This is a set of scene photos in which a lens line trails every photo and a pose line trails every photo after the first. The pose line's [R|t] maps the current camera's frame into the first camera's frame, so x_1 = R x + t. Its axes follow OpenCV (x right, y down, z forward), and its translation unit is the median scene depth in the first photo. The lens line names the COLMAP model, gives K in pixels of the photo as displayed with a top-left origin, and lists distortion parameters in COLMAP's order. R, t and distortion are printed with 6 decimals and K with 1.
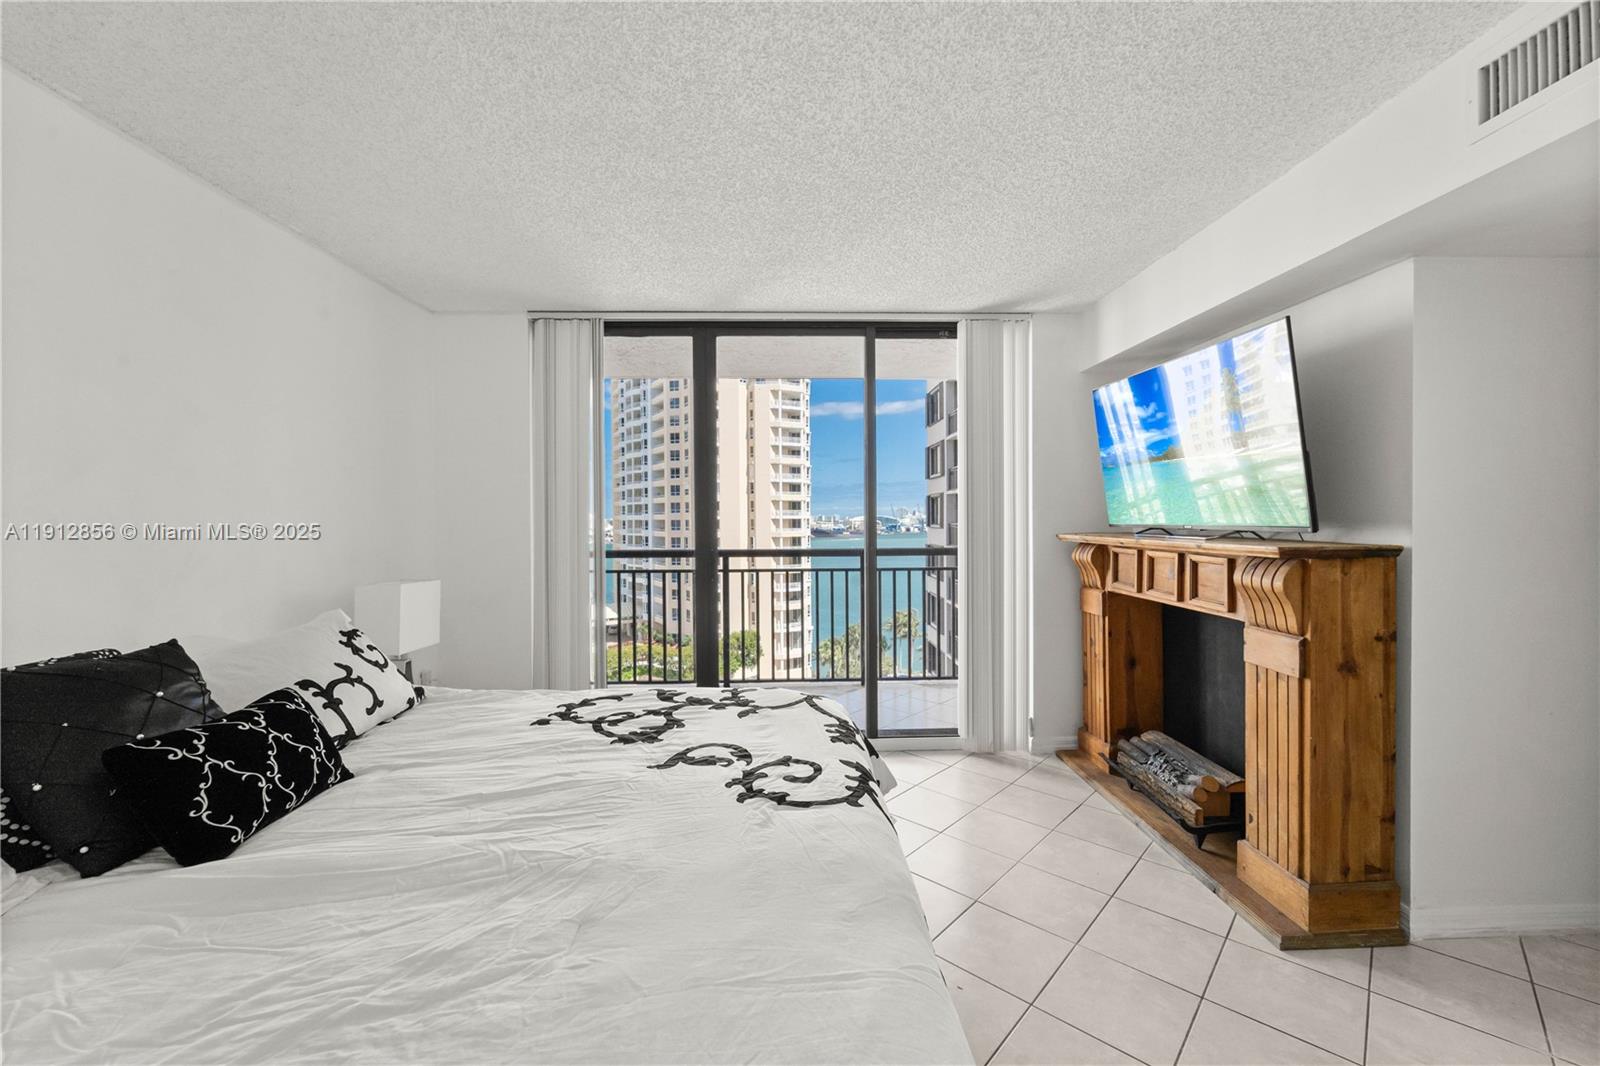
lens RADIAL K [[658.5, 0, 796.8], [0, 658.5, 512.0], [0, 0, 1]] dist [0.012479, -0.000144]
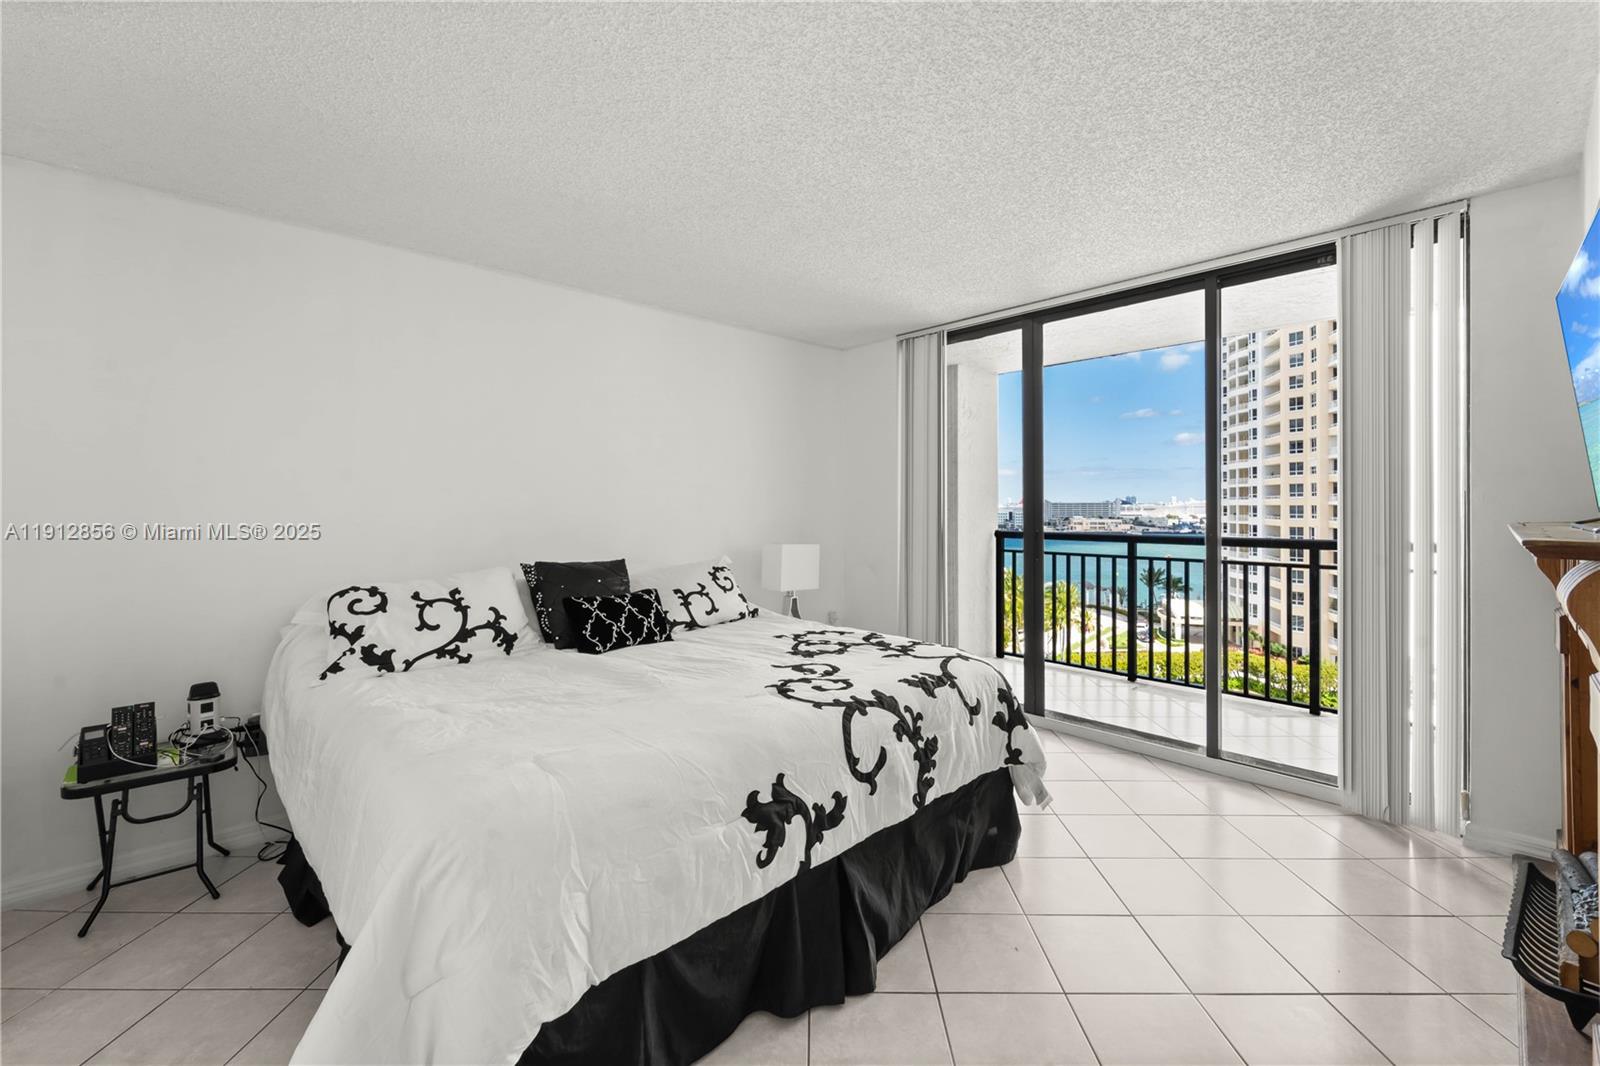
lens RADIAL K [[658.5, 0, 796.8], [0, 658.5, 512.0], [0, 0, 1]] dist [0.012479, -0.000144]
pose [[0.662755, 0.013997, -0.748706, 0.400934], [0.003903, 0.999747, 0.022145, 0.002055], [0.748826, -0.017599, 0.662533, 0.026472]]
